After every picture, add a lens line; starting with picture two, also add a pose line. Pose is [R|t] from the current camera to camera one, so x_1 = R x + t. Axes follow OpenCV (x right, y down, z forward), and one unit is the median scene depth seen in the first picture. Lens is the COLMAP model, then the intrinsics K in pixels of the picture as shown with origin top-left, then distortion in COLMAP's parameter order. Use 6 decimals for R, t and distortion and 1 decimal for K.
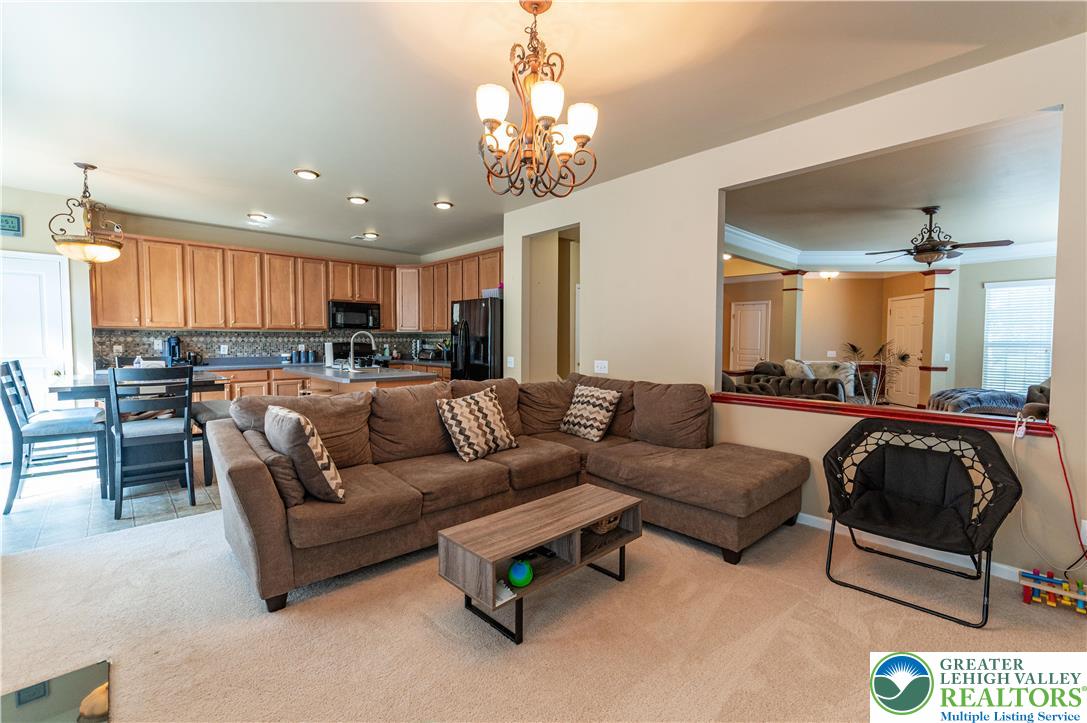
lens RADIAL K [[465.1, 0, 557.6], [0, 465.1, 359.9], [0, 0, 1]] dist [-0.000765, -0.000152]
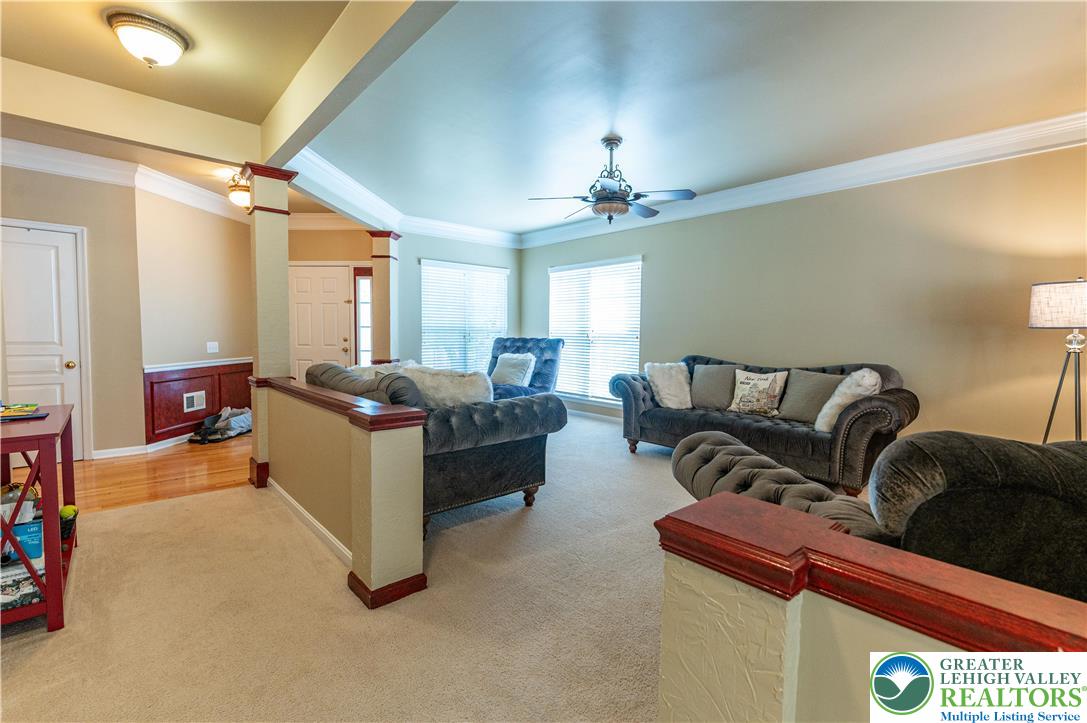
lens RADIAL K [[477.6, 0, 544.8], [0, 477.6, 360.2], [0, 0, 1]] dist [0.000799, 0.000276]
pose [[0.027308, -0.064460, 0.997547, 0.033731], [0.031155, 0.997489, 0.063603, -0.030911], [-0.999141, 0.029342, 0.029248, 0.865996]]
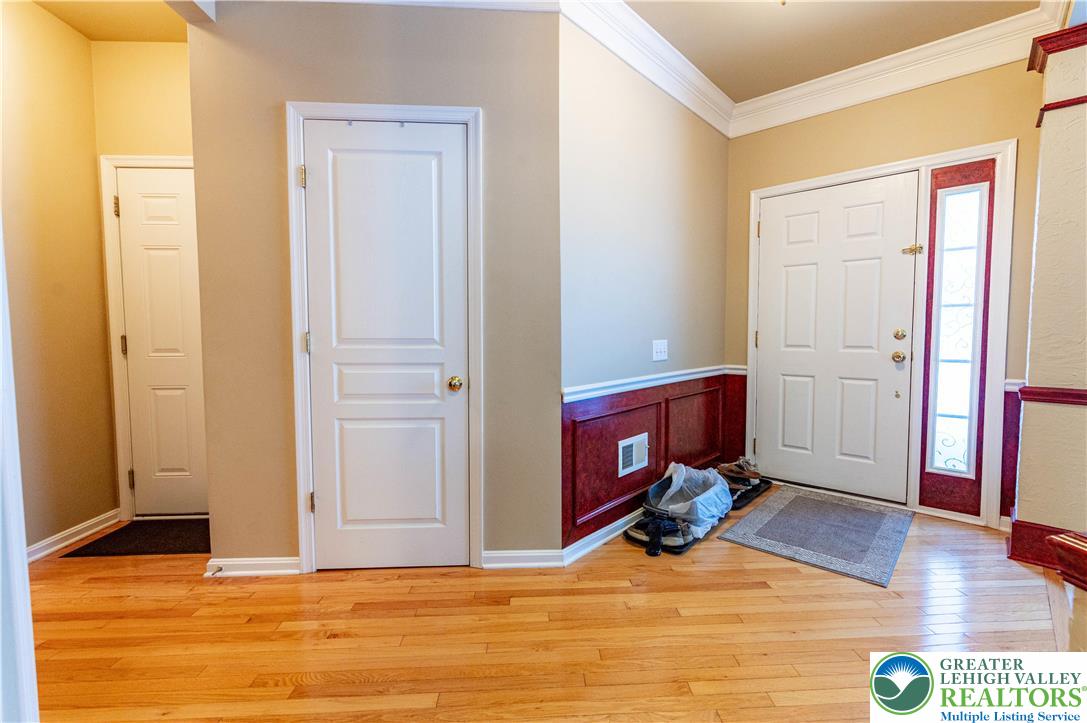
lens RADIAL K [[473.1, 0, 558.1], [0, 473.1, 358.5], [0, 0, 1]] dist [0.000812, -0.000416]
pose [[0.647562, -0.050607, 0.760330, 0.471455], [0.038776, 0.998688, 0.033447, -0.028875], [-0.761026, 0.007824, 0.648675, 1.269732]]
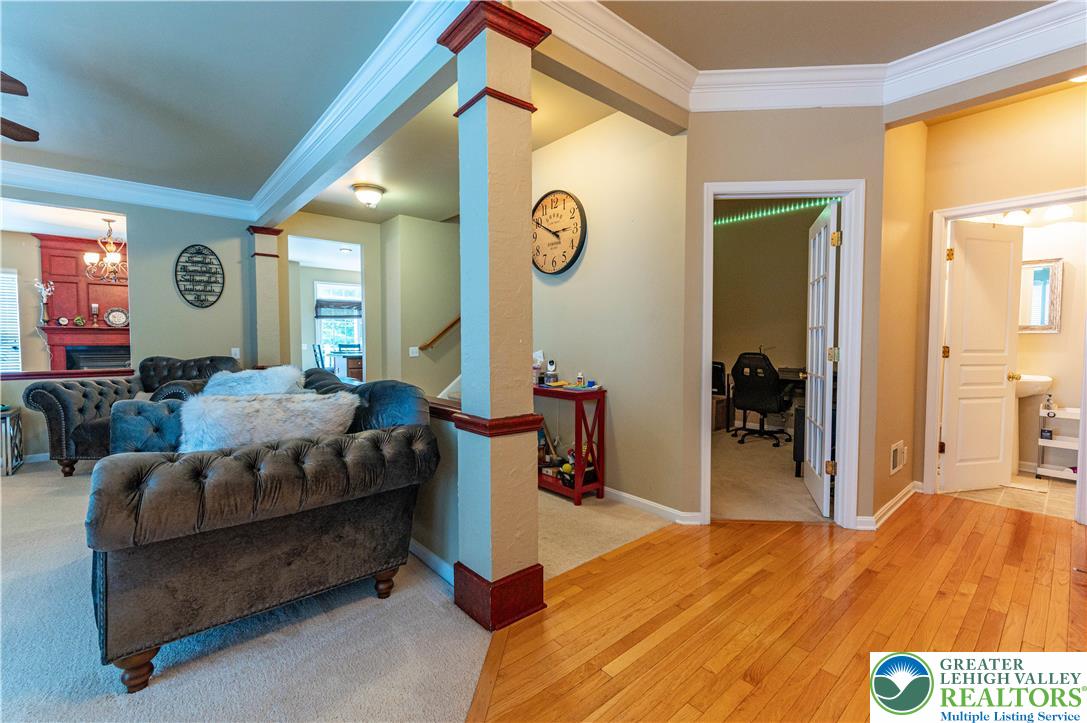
lens RADIAL K [[467.2, 0, 548.8], [0, 467.2, 358.6], [0, 0, 1]] dist [0.001303, -0.000031]
pose [[-0.036606, 0.034778, -0.998724, 0.925211], [-0.045203, 0.998314, 0.036420, -0.033654], [0.998307, 0.046478, -0.034972, 1.266527]]
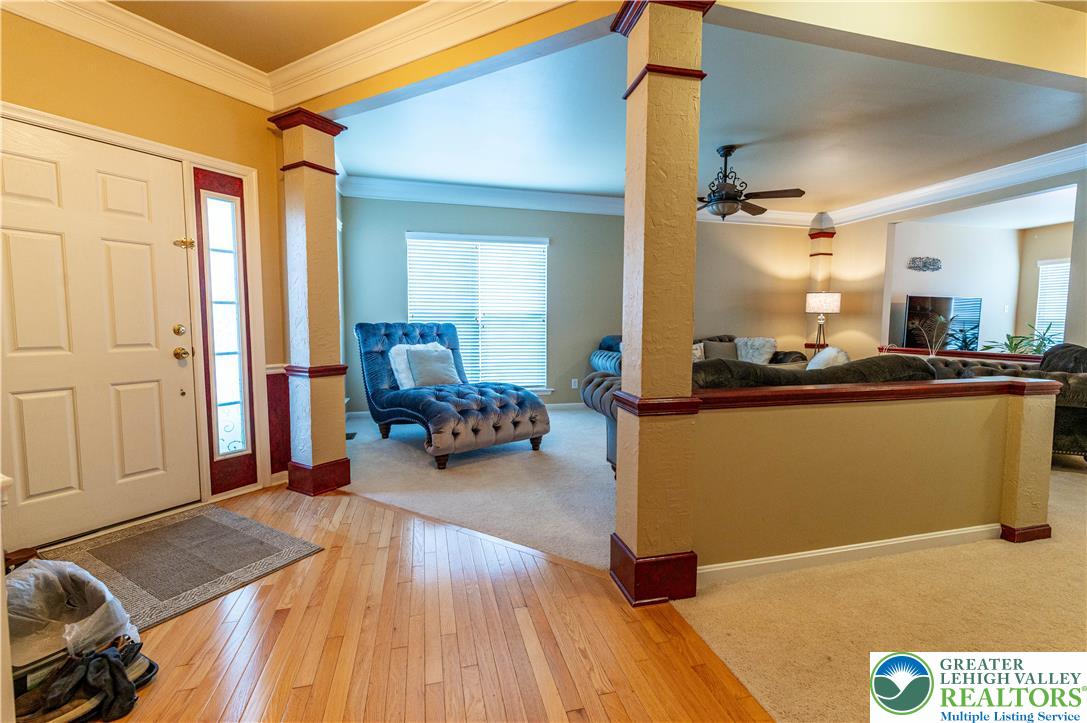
lens RADIAL K [[469.9, 0, 547.2], [0, 469.9, 359.1], [0, 0, 1]] dist [0.002123, 0.000037]
pose [[-0.874957, -0.049230, 0.481691, 0.525912], [0.010072, 0.992752, 0.119756, -0.045875], [-0.484095, 0.109633, -0.868120, 1.528925]]
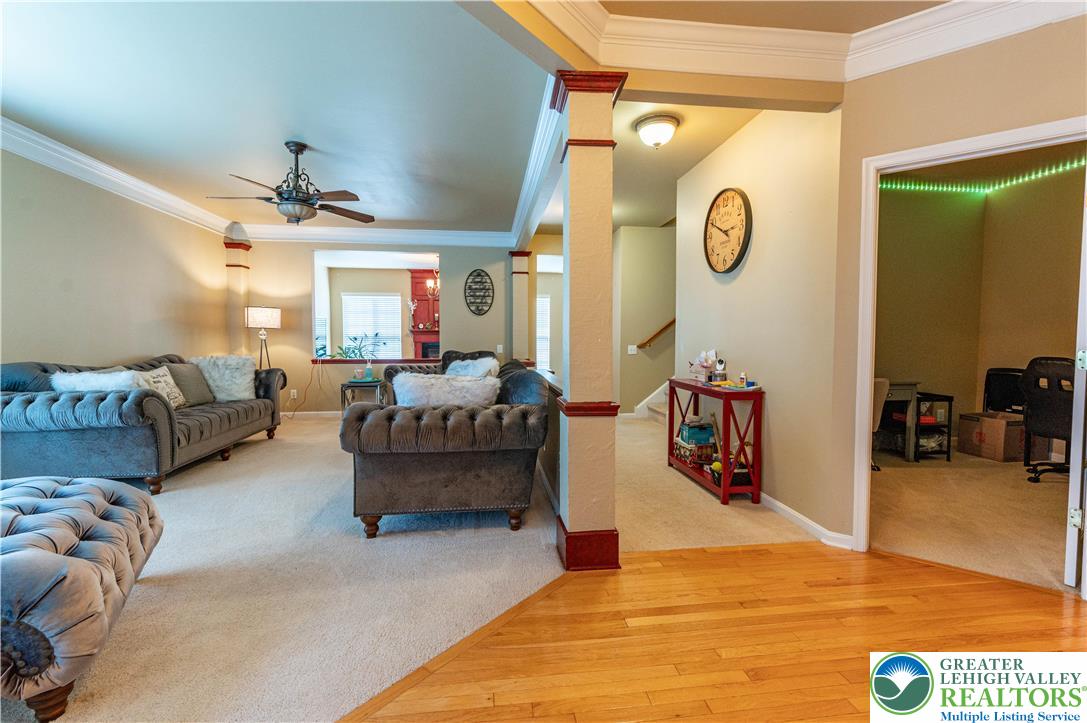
lens RADIAL K [[469.9, 0, 547.2], [0, 469.9, 359.1], [0, 0, 1]] dist [0.002123, 0.000037]
pose [[-0.587578, 0.029952, -0.808613, 0.944050], [-0.039718, 0.997043, 0.065792, -0.040970], [0.808192, 0.070775, -0.584650, 1.419923]]
